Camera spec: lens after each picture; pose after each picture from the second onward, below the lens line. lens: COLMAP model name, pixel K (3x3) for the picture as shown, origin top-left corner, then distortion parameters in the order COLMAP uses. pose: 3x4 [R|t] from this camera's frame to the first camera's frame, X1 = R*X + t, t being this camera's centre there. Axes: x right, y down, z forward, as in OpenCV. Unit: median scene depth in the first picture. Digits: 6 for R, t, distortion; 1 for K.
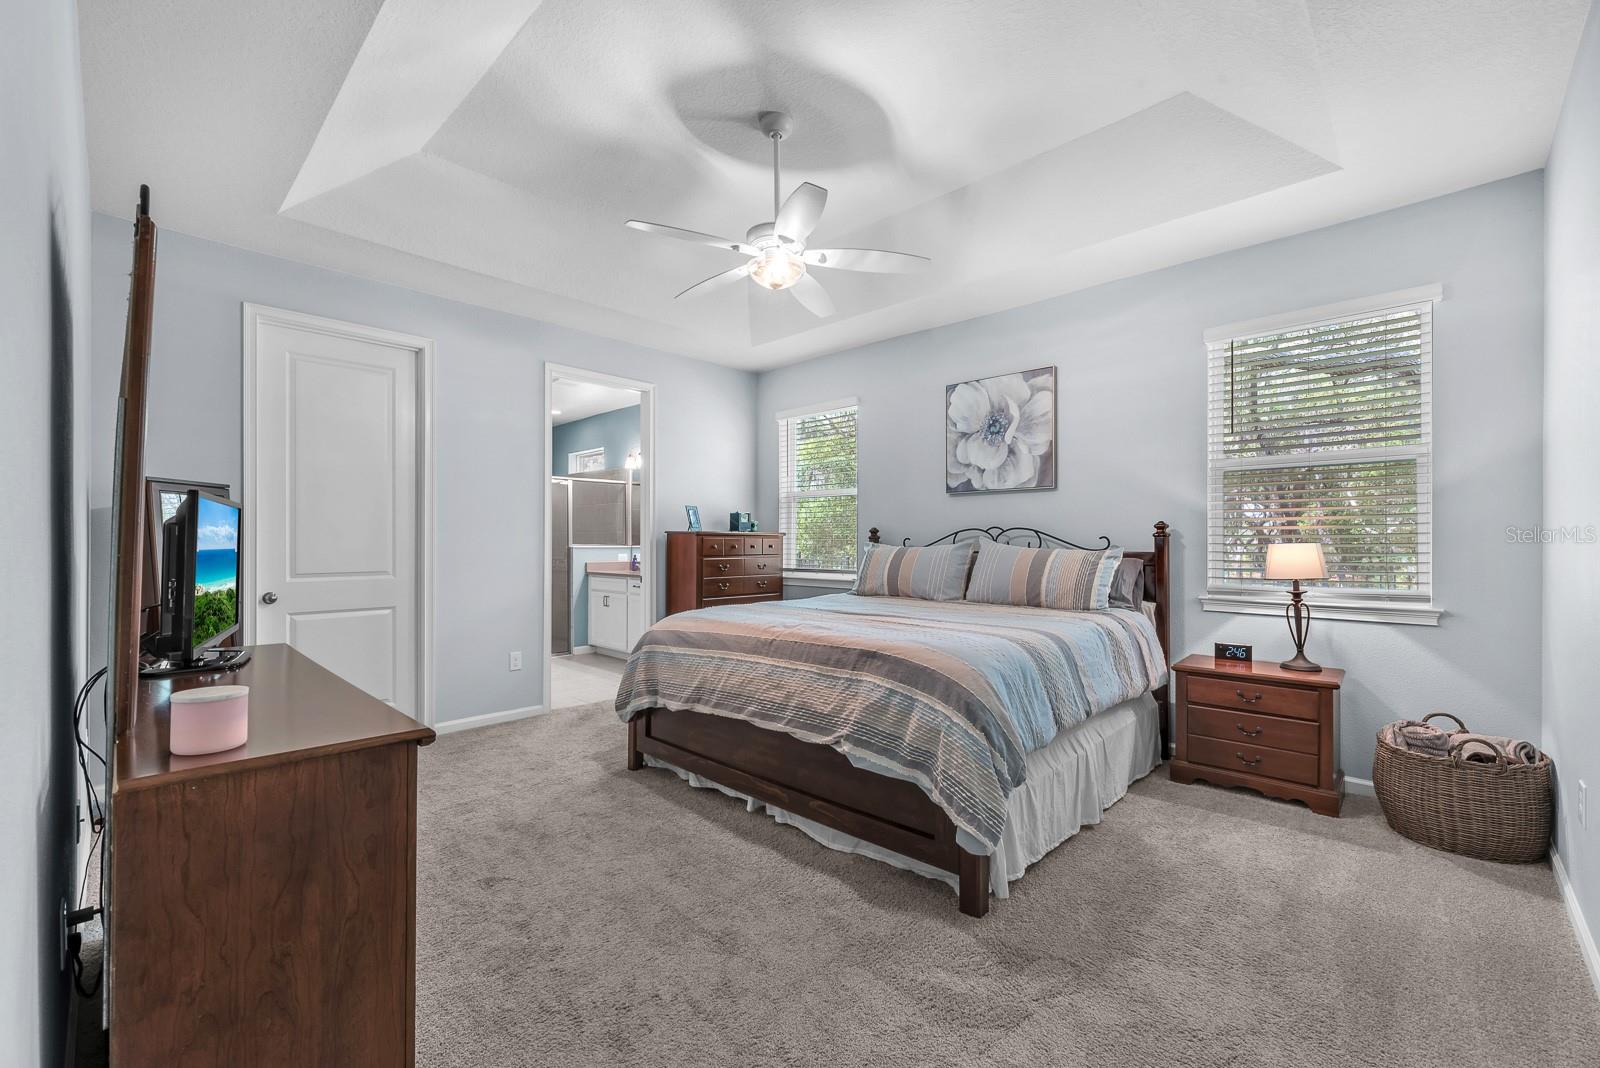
lens RADIAL K [[670.6, 0, 791.6], [0, 670.6, 526.0], [0, 0, 1]] dist [-0.000170, 0.000331]
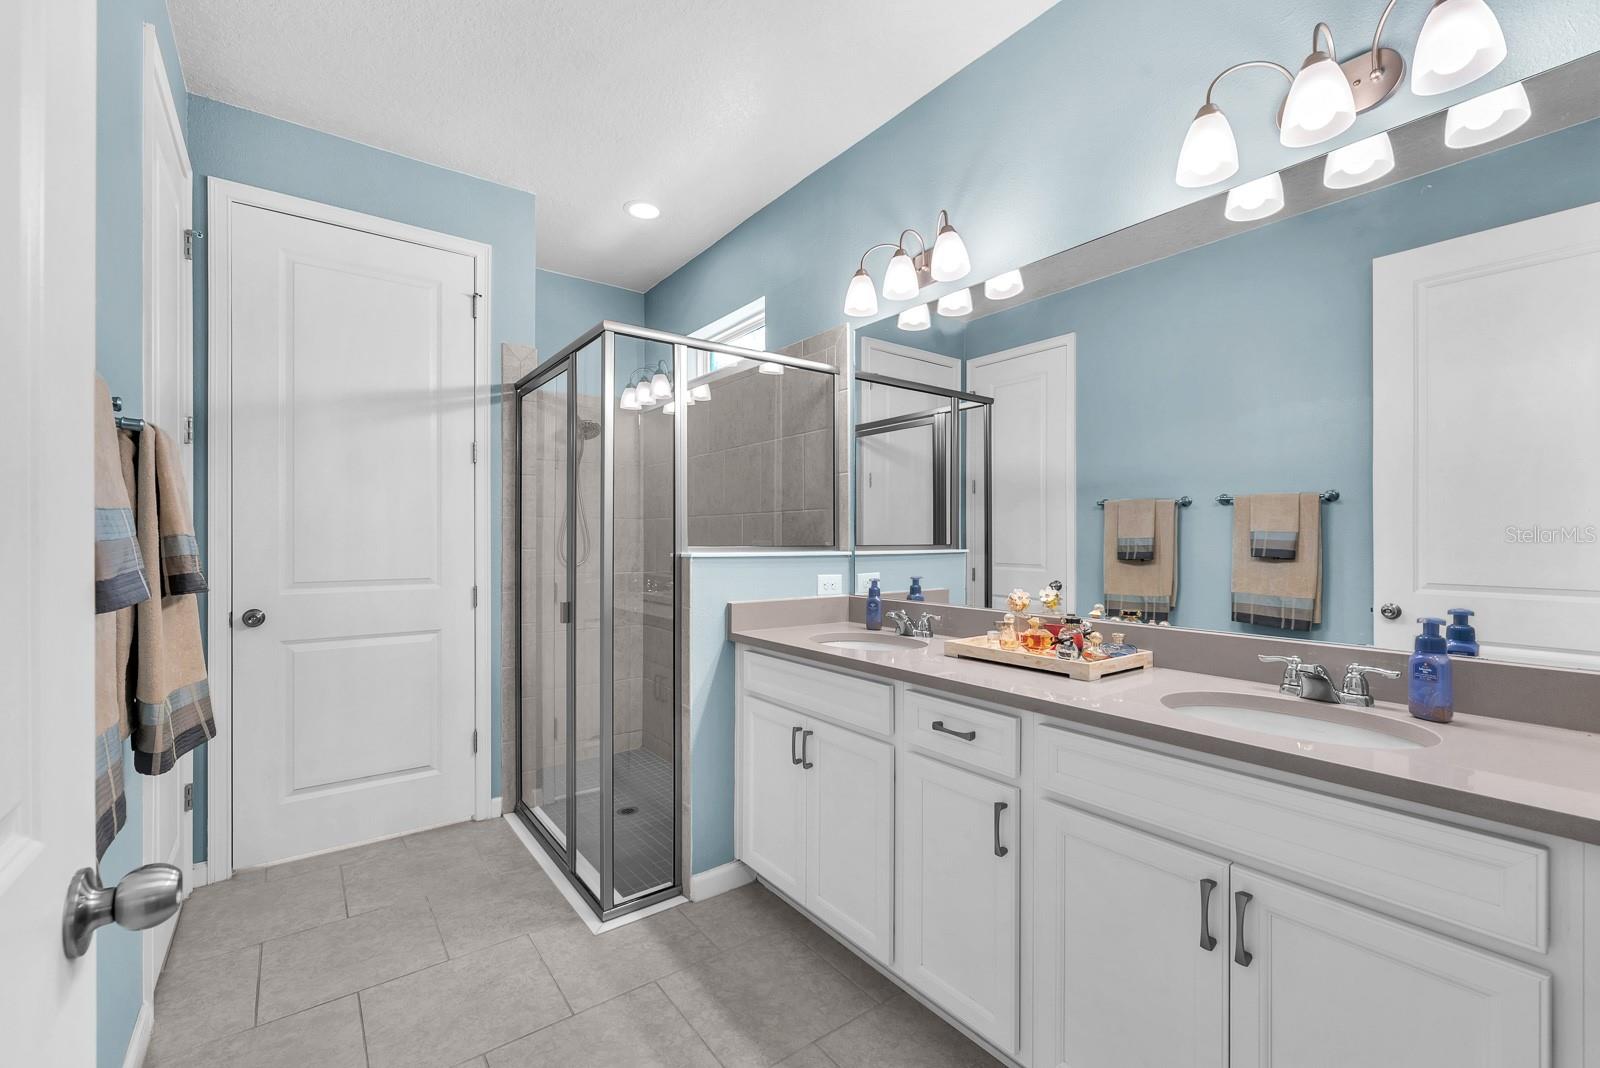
lens RADIAL K [[670.6, 0, 791.6], [0, 670.6, 526.0], [0, 0, 1]] dist [-0.000170, 0.000331]
pose [[0.985779, 0.003932, -0.168002, -0.219309], [-0.002463, 0.999957, 0.008949, 0.013952], [0.168030, -0.008408, 0.985746, 0.677801]]
